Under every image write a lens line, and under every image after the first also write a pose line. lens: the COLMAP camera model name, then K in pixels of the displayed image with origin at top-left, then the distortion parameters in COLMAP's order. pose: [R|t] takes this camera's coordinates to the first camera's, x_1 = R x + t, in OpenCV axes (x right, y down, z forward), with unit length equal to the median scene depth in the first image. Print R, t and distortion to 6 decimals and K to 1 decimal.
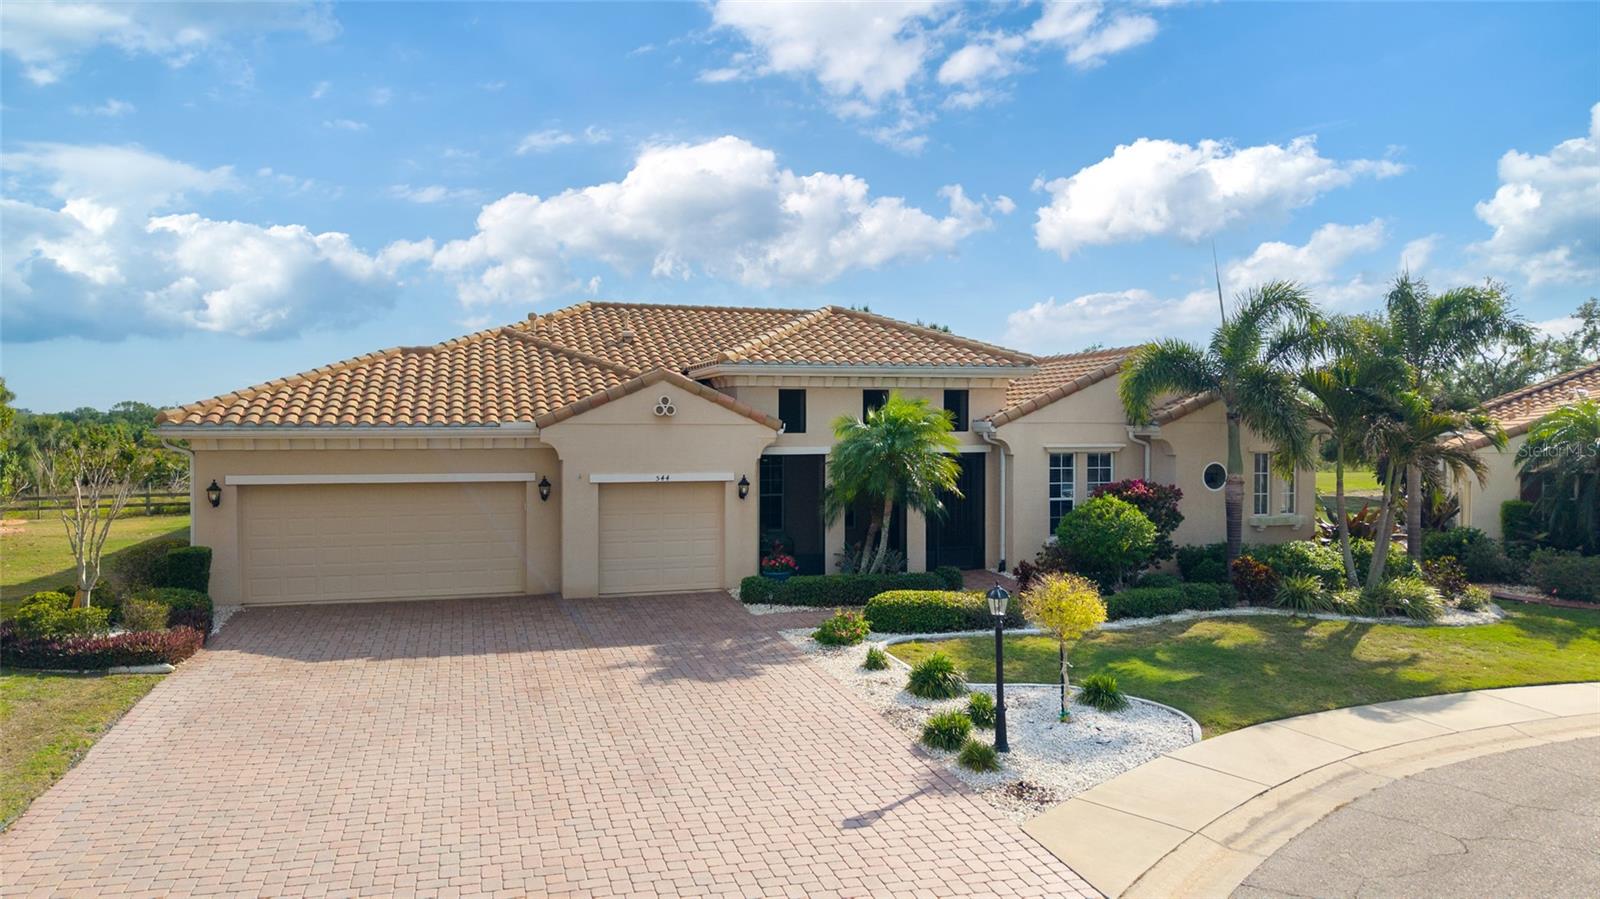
lens RADIAL K [[1078.7, 0, 800.0], [0, 1078.7, 449.5], [0, 0, 1]] dist [0.010565, -0.005048]
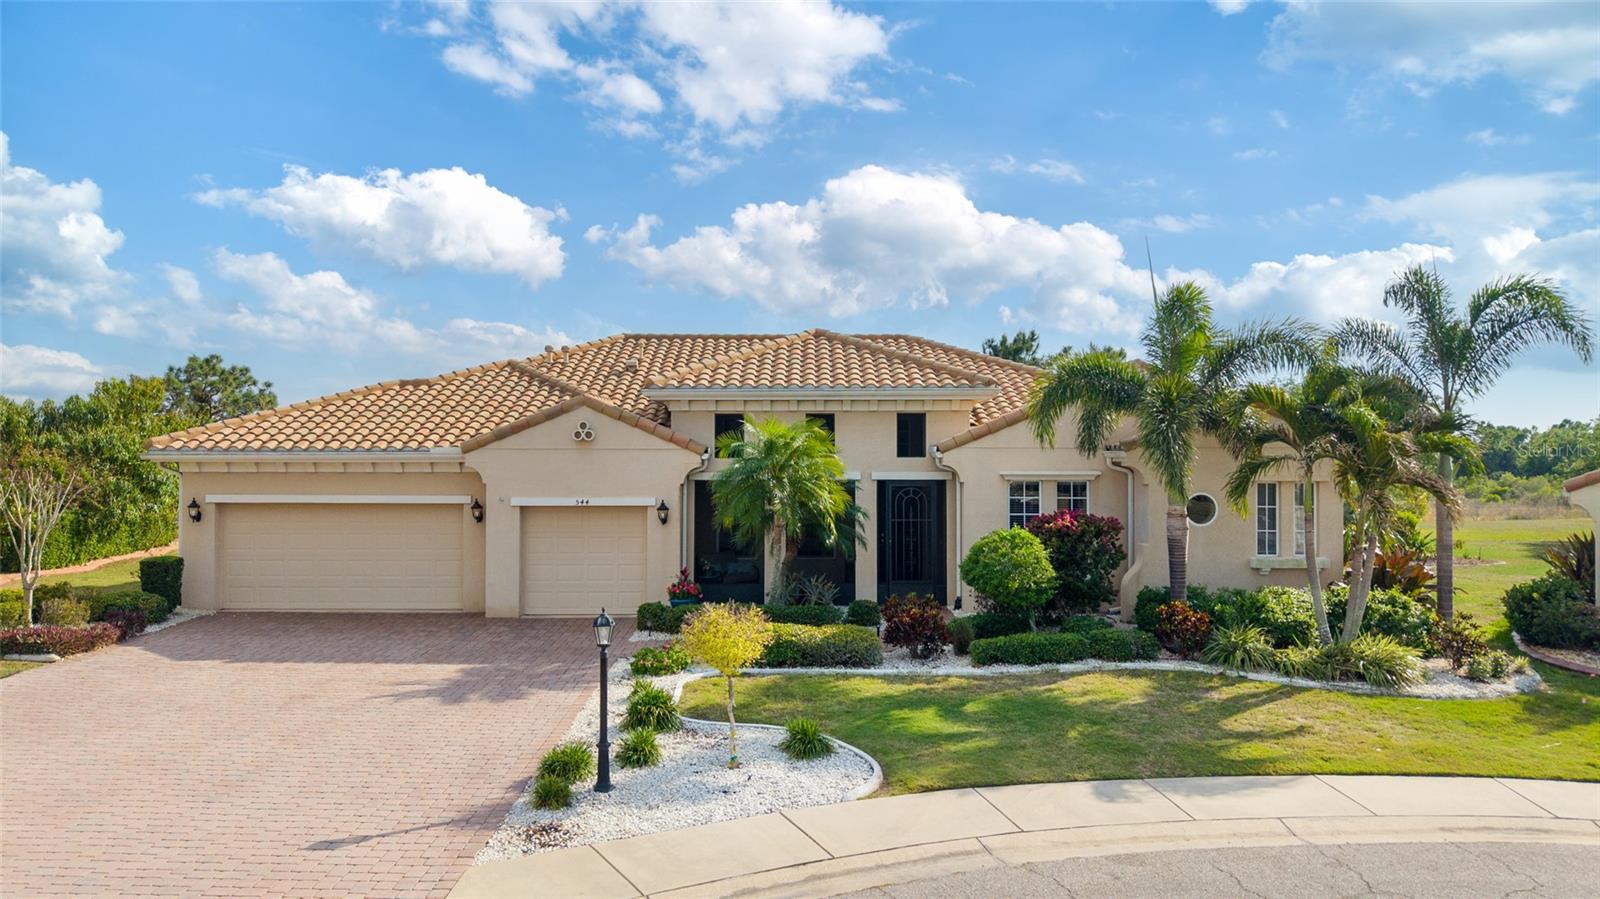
lens RADIAL K [[1078.7, 0, 800.0], [0, 1078.7, 449.5], [0, 0, 1]] dist [0.010565, -0.005048]
pose [[0.957677, -0.001322, -0.287843, 0.382274], [-0.007725, 0.999511, -0.030293, 0.006585], [0.287742, 0.031235, 0.957199, 0.088202]]
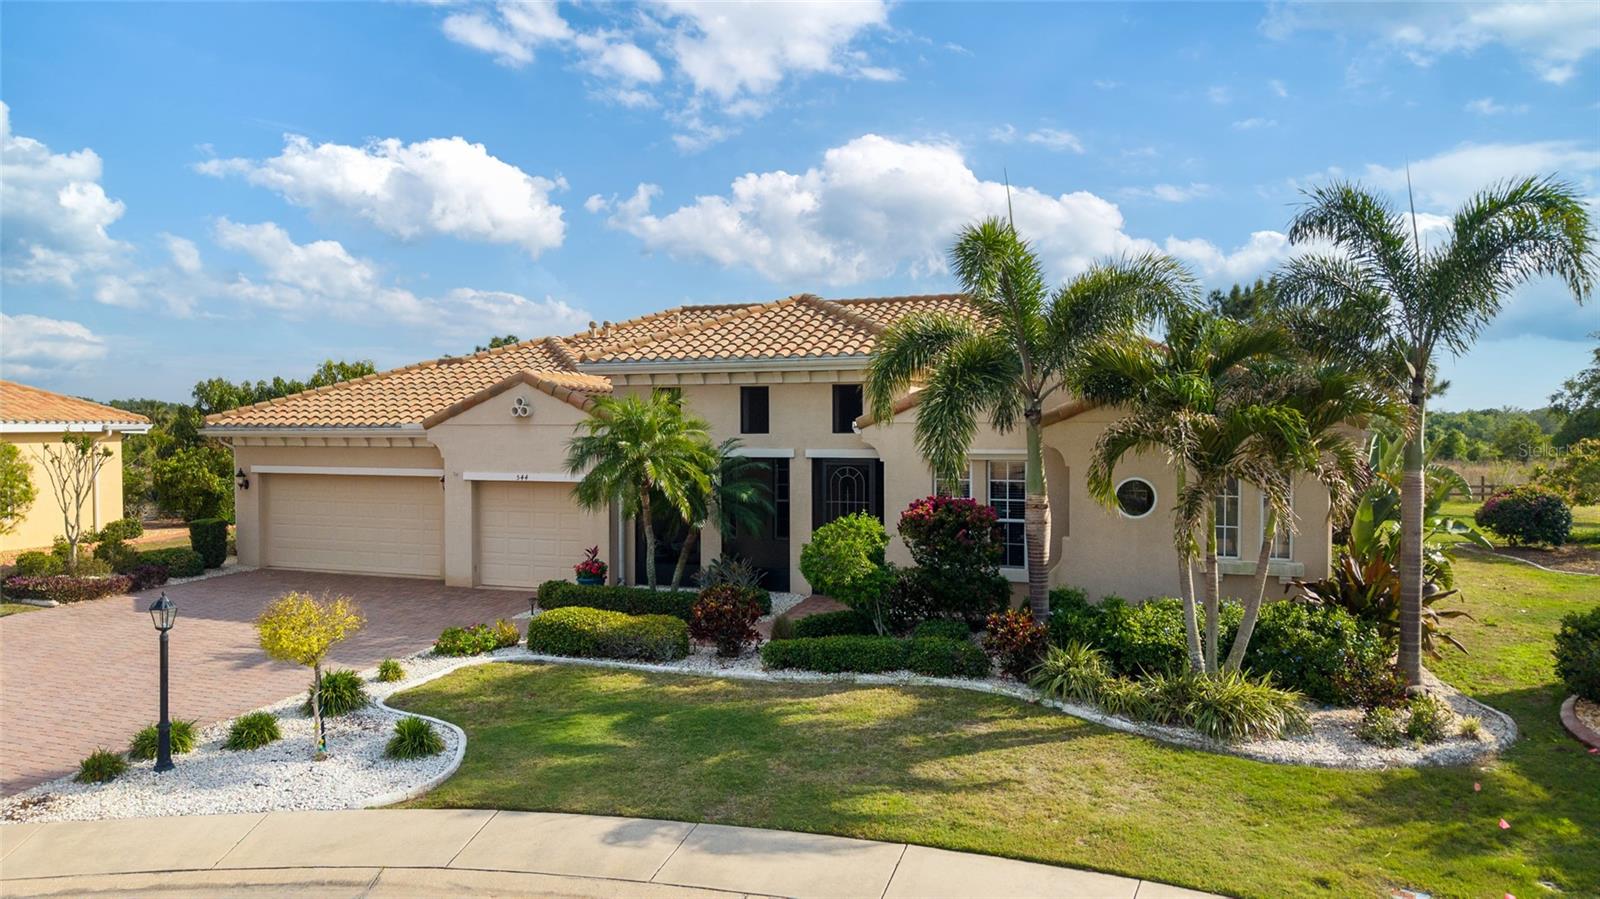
lens RADIAL K [[1078.7, 0, 800.0], [0, 1078.7, 449.5], [0, 0, 1]] dist [0.010565, -0.005048]
pose [[0.799031, 0.013574, -0.601137, 0.744338], [-0.012443, 0.999904, 0.006040, -0.010101], [0.601161, 0.002653, 0.799123, 0.353202]]
